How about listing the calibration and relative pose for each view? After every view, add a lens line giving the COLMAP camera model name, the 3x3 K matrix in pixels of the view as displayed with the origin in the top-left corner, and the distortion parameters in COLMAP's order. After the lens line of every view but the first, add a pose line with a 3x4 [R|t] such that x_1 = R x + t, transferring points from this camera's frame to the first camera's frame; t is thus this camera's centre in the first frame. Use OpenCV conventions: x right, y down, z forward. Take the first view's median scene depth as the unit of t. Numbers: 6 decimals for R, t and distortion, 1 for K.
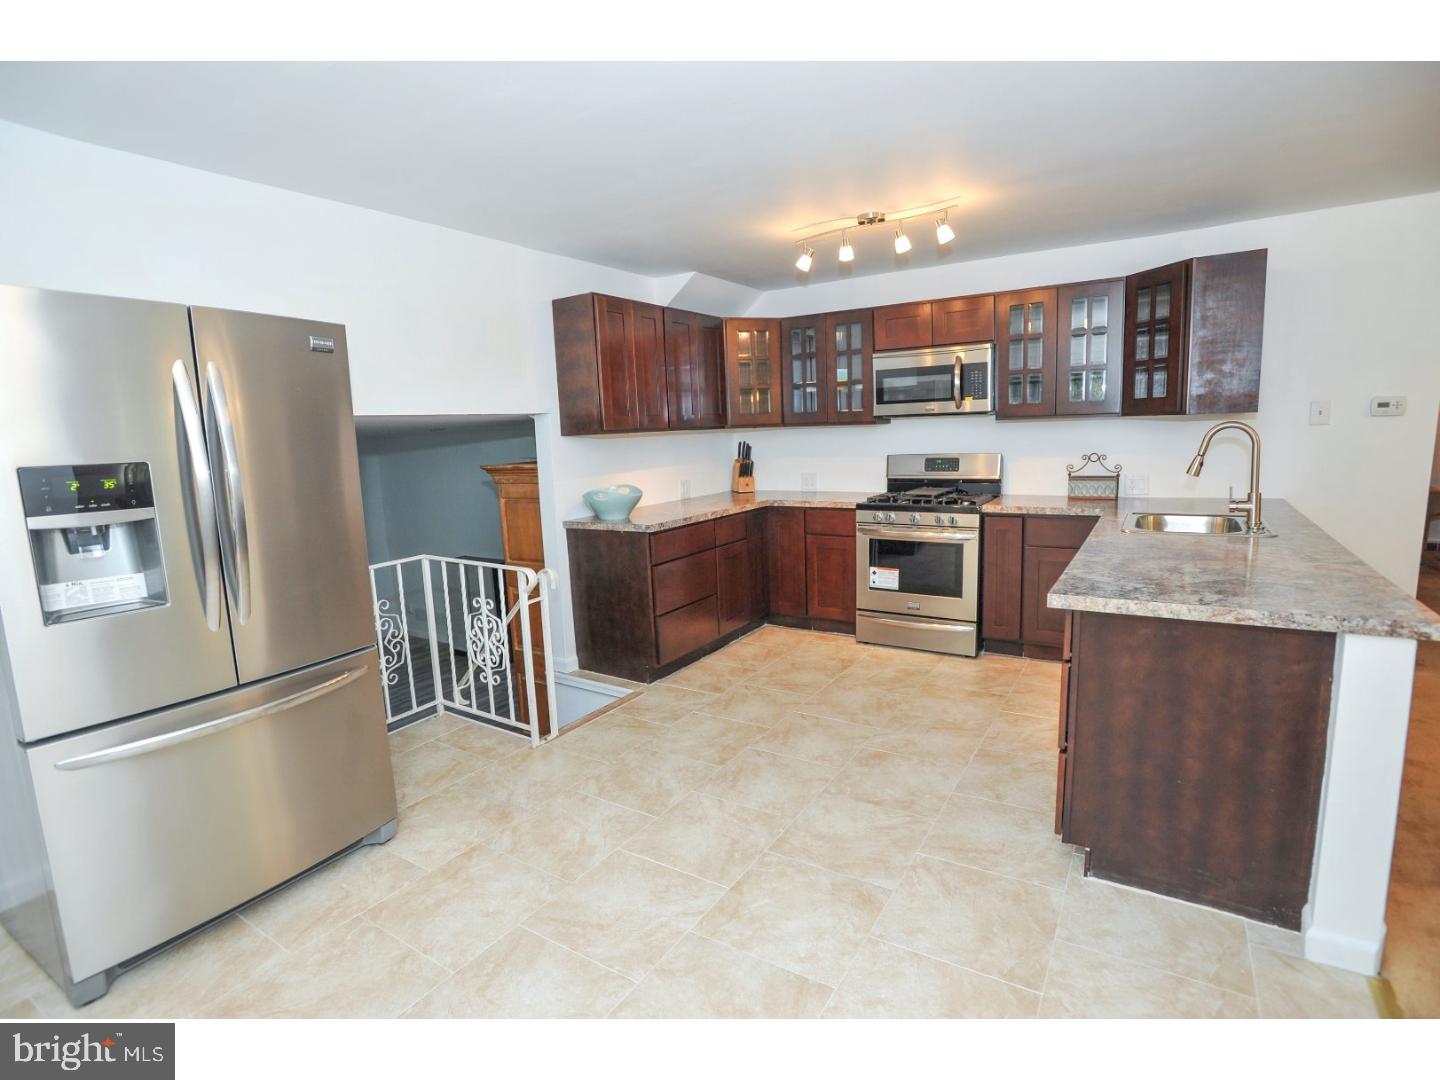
lens RADIAL K [[750.0, 0, 719.0], [0, 750.0, 546.8], [0, 0, 1]] dist [-0.072388, 0.033394]
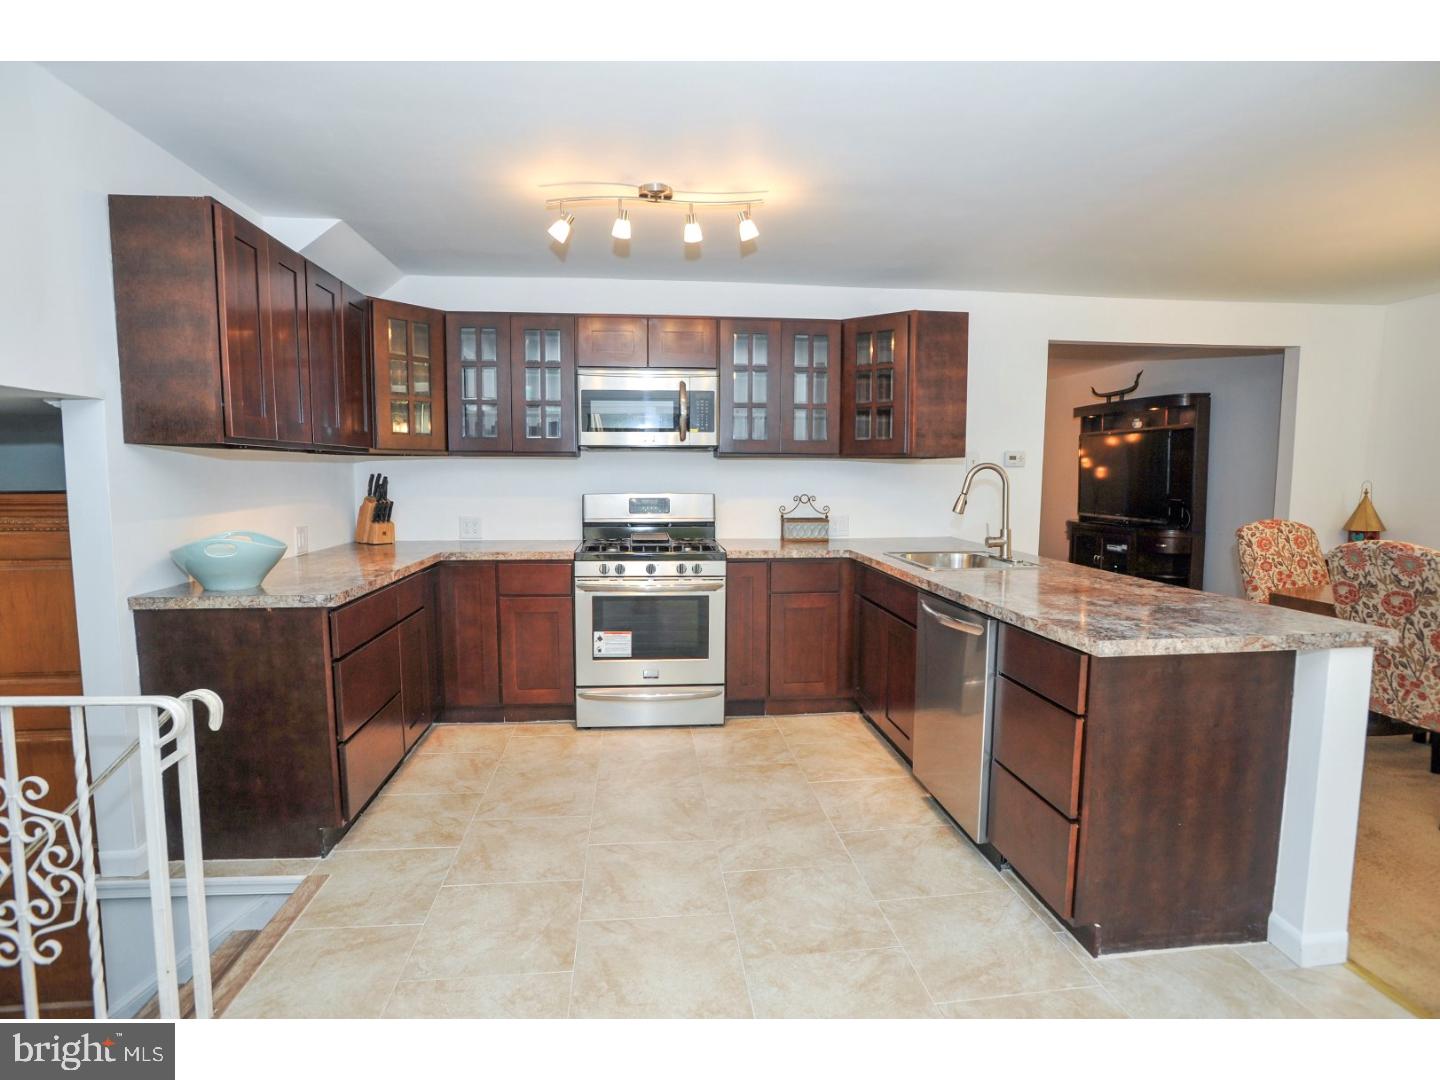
lens RADIAL K [[750.0, 0, 719.0], [0, 750.0, 546.8], [0, 0, 1]] dist [-0.072388, 0.033394]
pose [[0.768259, -0.019658, 0.639837, -0.218887], [0.066808, 0.996532, -0.049600, -0.016127], [-0.636643, 0.080852, 0.766909, 0.316800]]
